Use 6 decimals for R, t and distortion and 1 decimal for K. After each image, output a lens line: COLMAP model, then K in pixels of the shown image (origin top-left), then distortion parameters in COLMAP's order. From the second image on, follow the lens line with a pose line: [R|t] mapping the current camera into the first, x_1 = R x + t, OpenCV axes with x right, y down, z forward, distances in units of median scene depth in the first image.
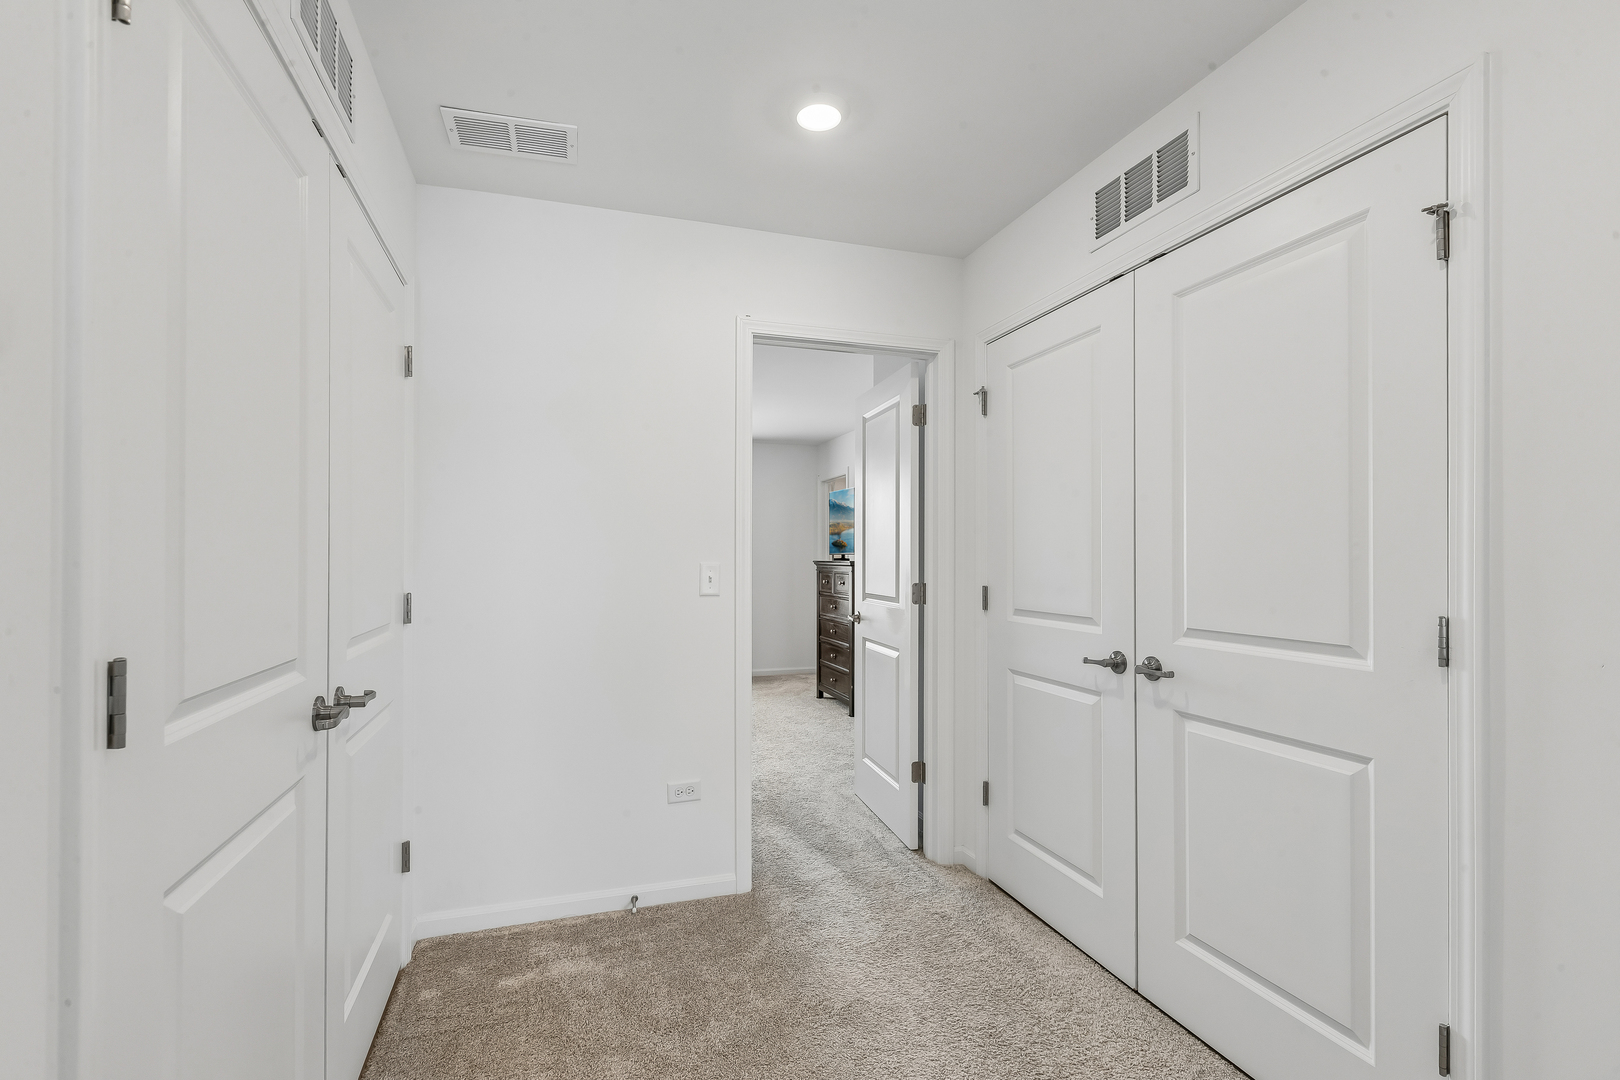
lens RADIAL K [[733.4, 0, 810.3], [0, 733.4, 551.1], [0, 0, 1]] dist [0.001076, -0.000063]
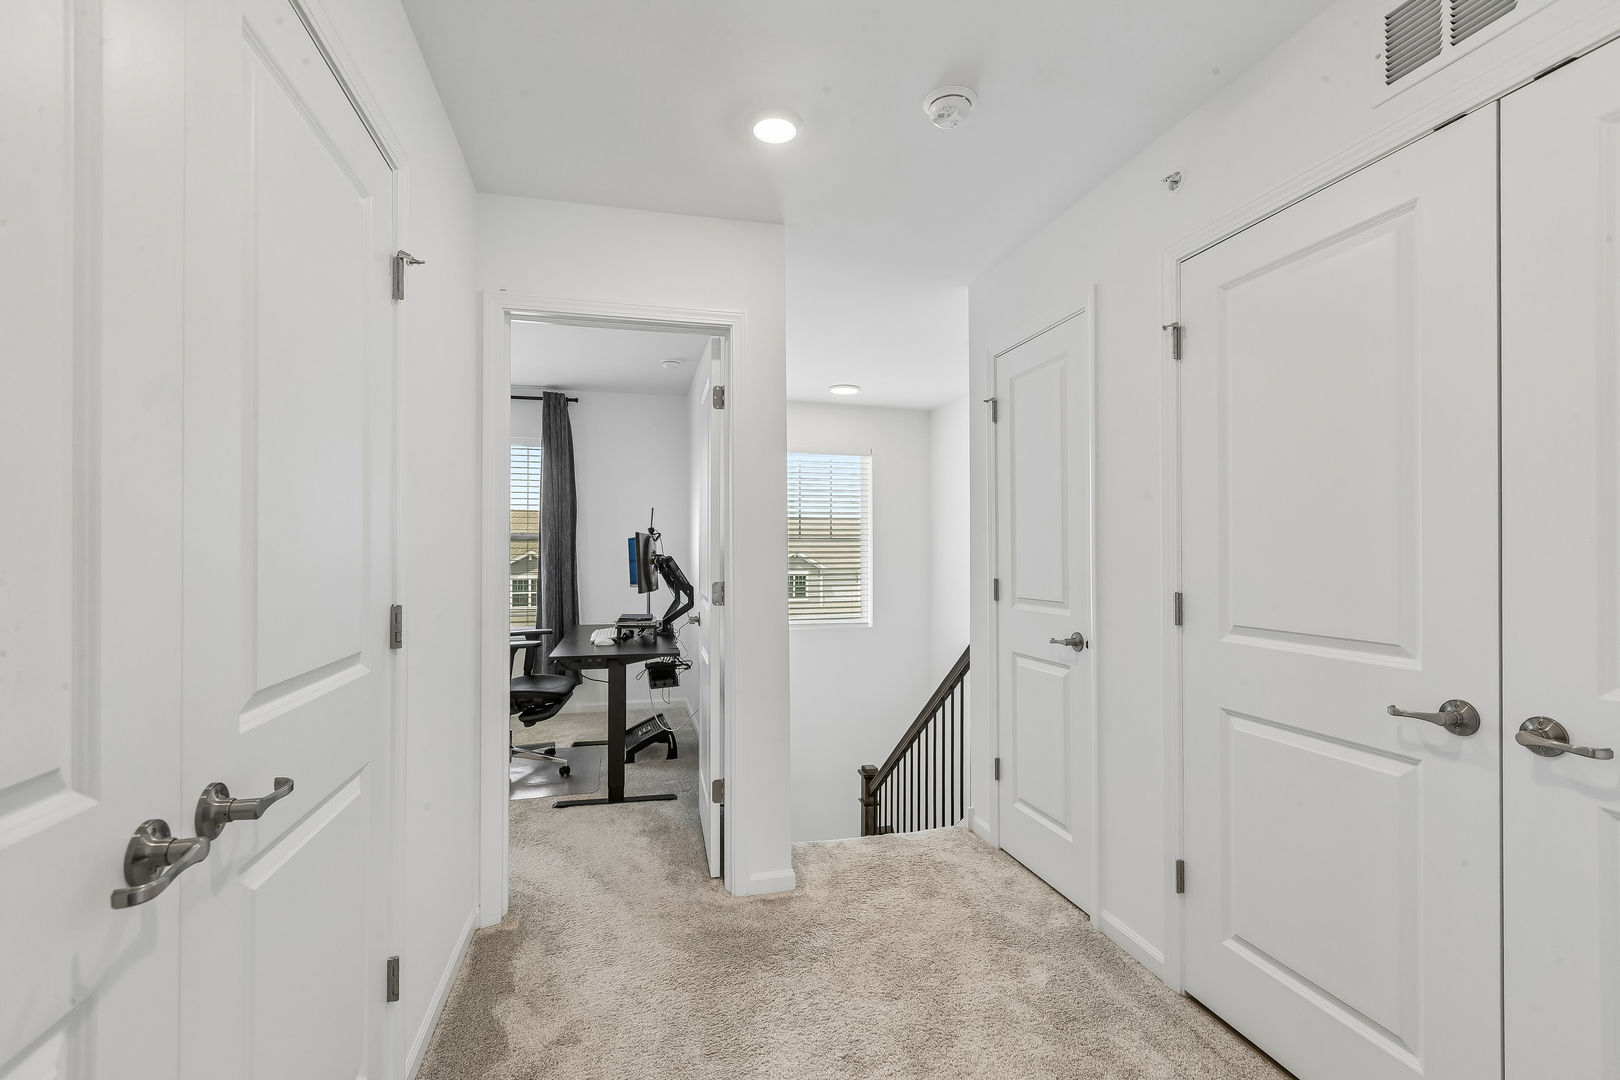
lens RADIAL K [[733.4, 0, 810.7], [0, 733.4, 546.1], [0, 0, 1]] dist [0.001076, -0.000063]
pose [[0.998131, 0.000859, -0.061106, -0.105944], [-0.000888, 1.000000, -0.000447, 0.001806], [0.061106, 0.000501, 0.998131, 0.311884]]
